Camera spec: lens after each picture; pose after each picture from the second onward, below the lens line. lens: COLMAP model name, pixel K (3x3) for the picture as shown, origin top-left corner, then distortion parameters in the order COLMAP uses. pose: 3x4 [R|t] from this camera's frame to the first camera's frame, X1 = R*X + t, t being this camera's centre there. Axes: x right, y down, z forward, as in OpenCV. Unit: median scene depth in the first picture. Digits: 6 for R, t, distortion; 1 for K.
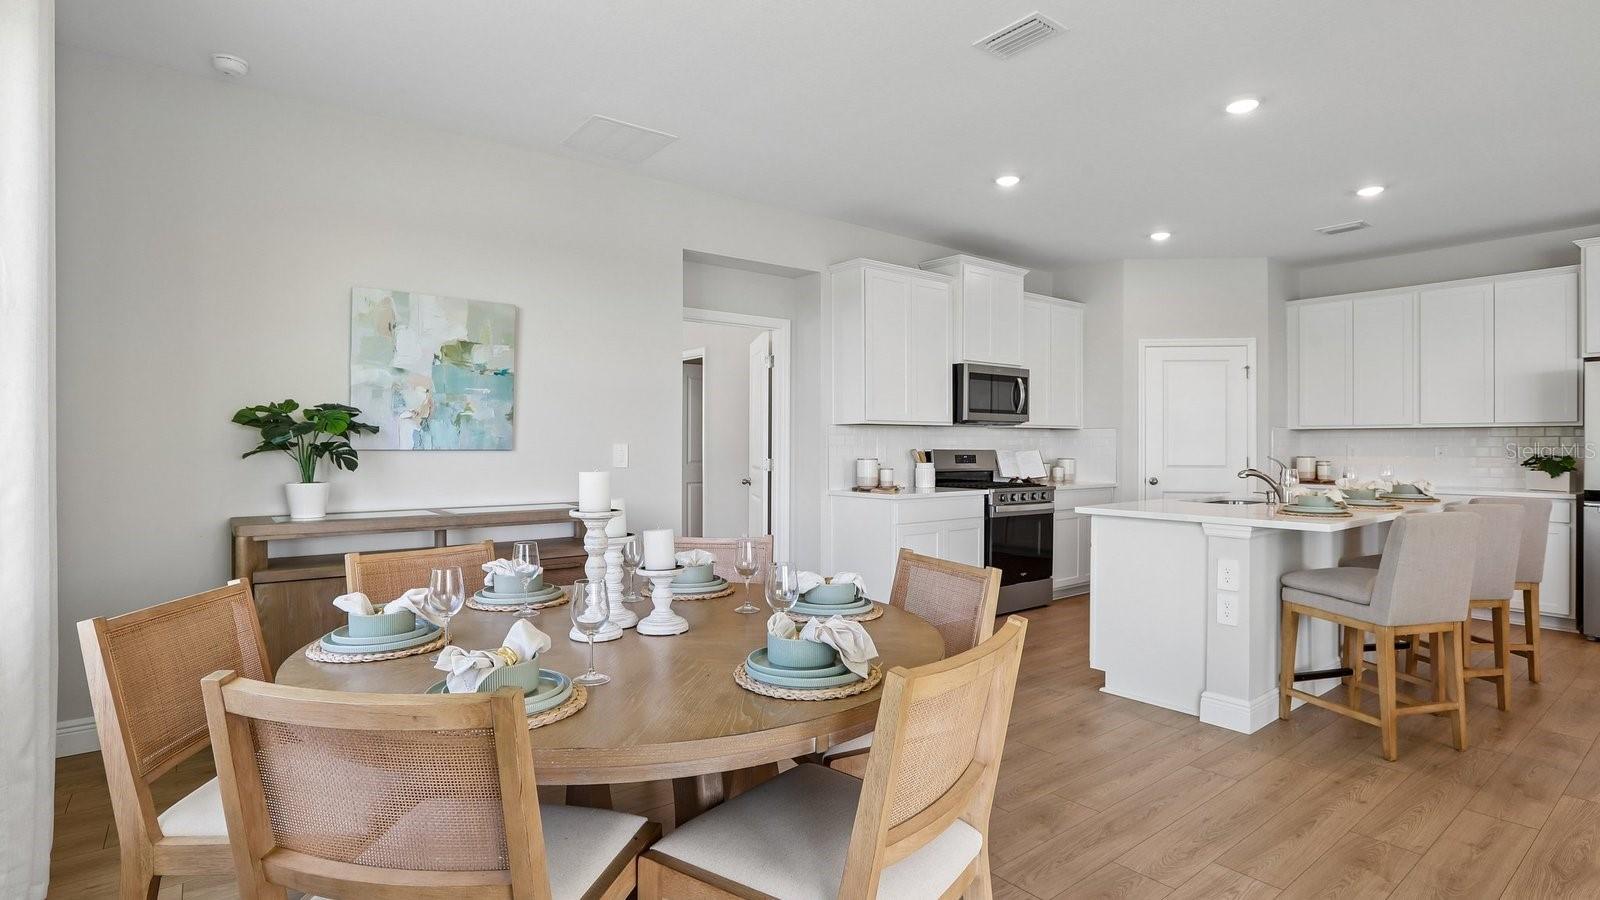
lens RADIAL K [[772.3, 0, 832.5], [0, 772.3, 441.1], [0, 0, 1]] dist [0.000277, 0.009598]
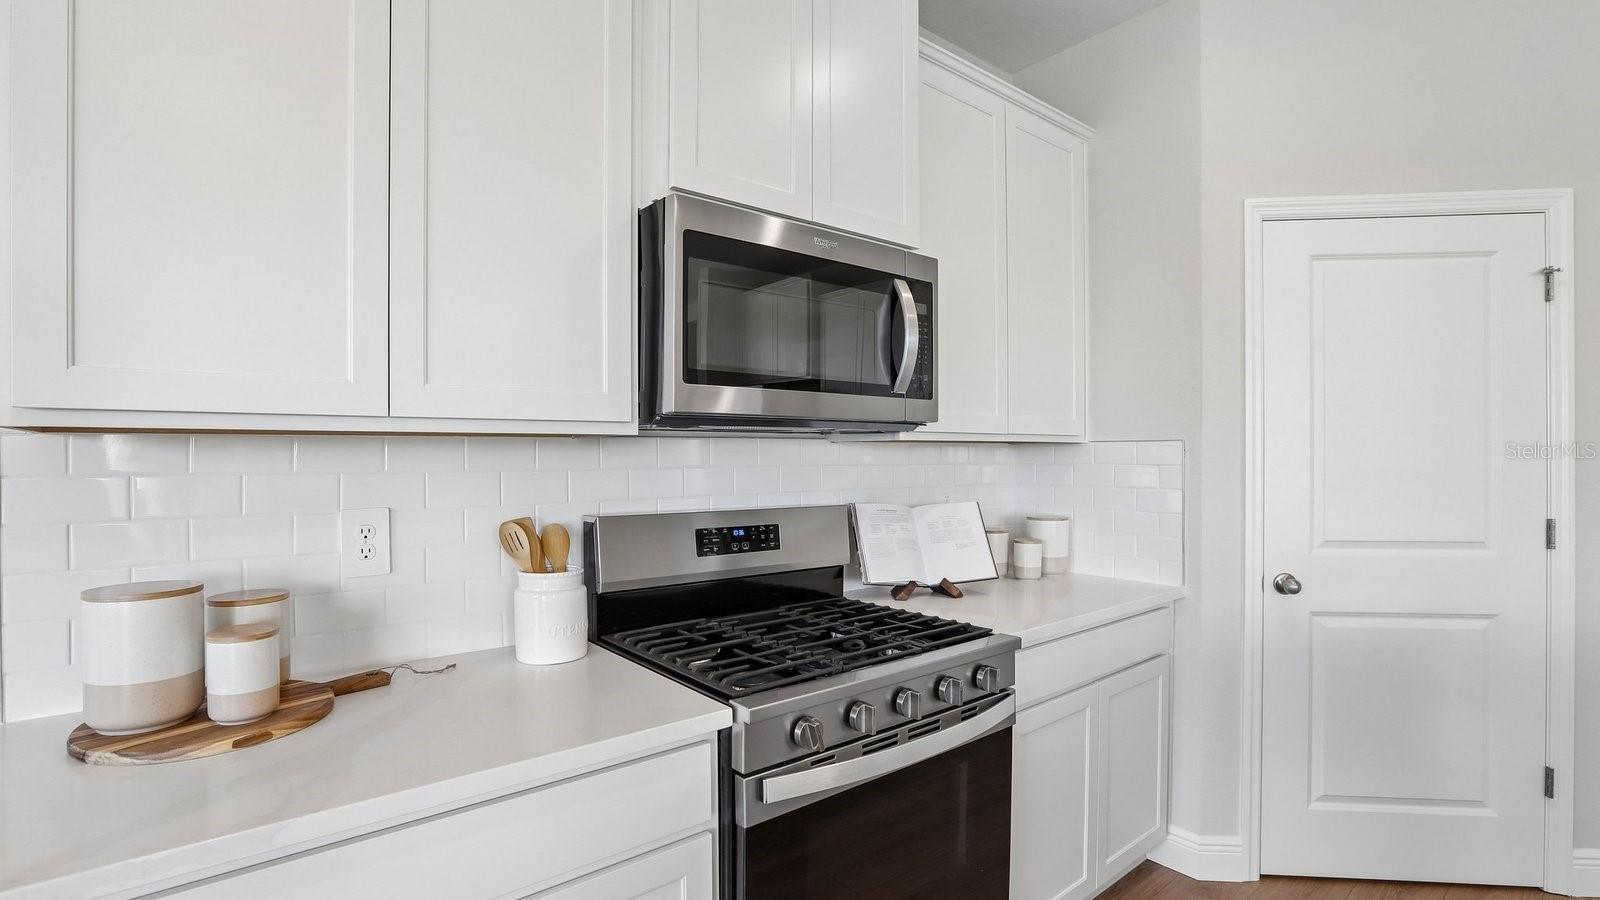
lens RADIAL K [[743.4, 0, 788.9], [0, 743.4, 454.2], [0, 0, 1]] dist [-0.031747, 0.008103]
pose [[0.999743, -0.003862, -0.022354, 0.205337], [0.003880, 0.999992, 0.000781, -0.012667], [0.022351, -0.000868, 0.999750, 0.711228]]
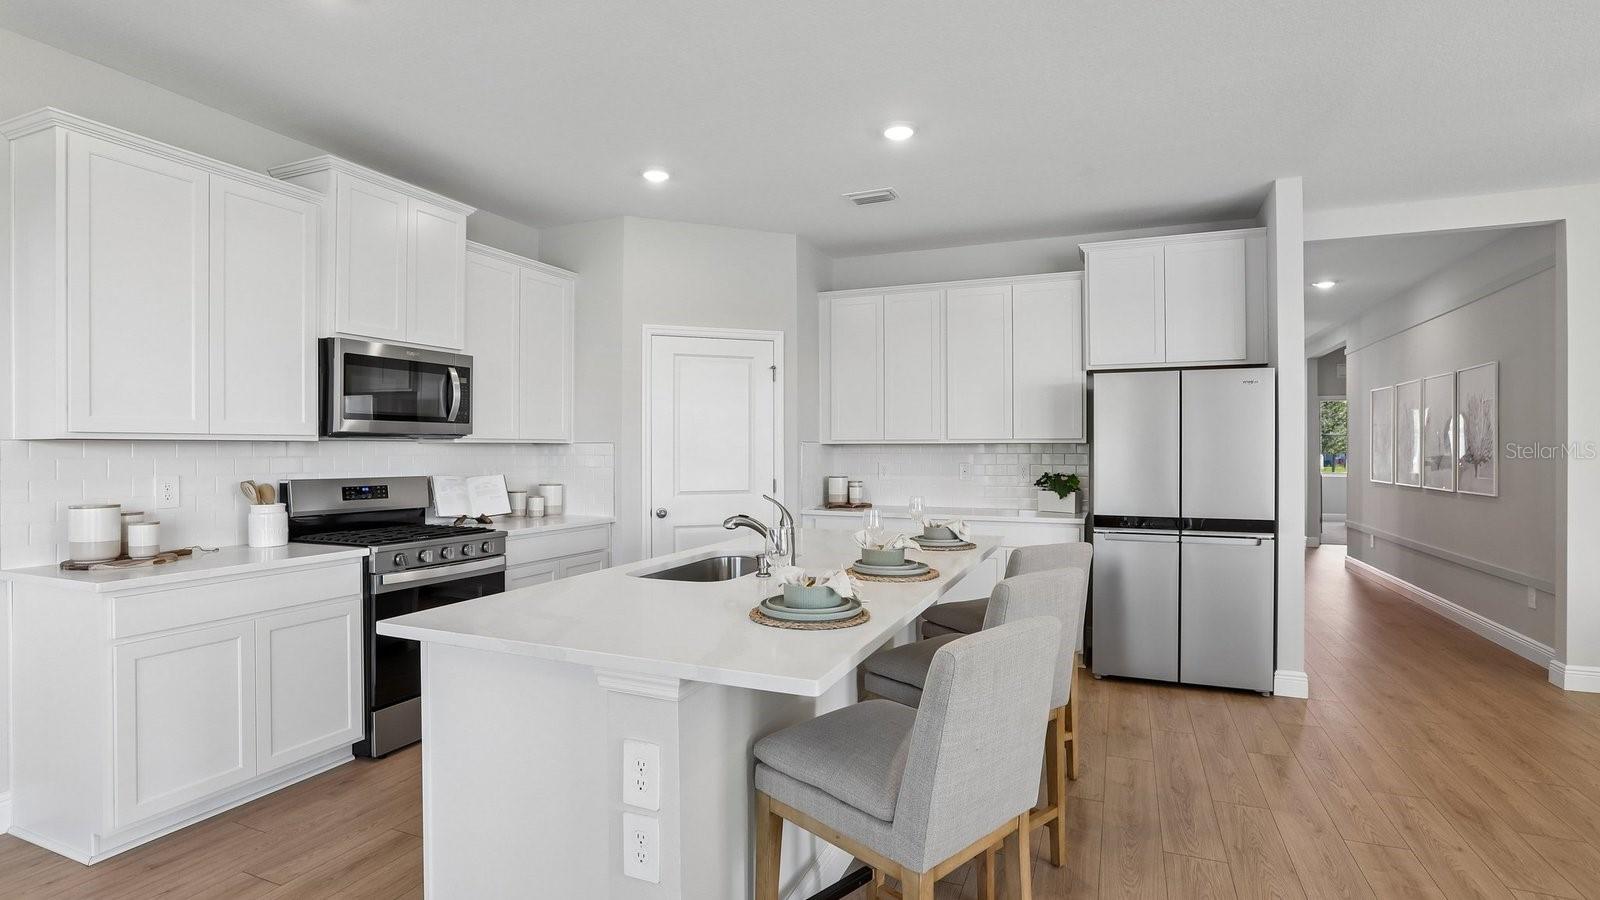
lens RADIAL K [[772.3, 0, 761.9], [0, 772.3, 450.9], [0, 0, 1]] dist [0.000277, 0.009598]
pose [[0.910485, -0.002507, 0.413534, 0.211732], [0.000689, 0.999989, 0.004546, -0.013994], [-0.413541, -0.003854, 0.910477, 0.299479]]
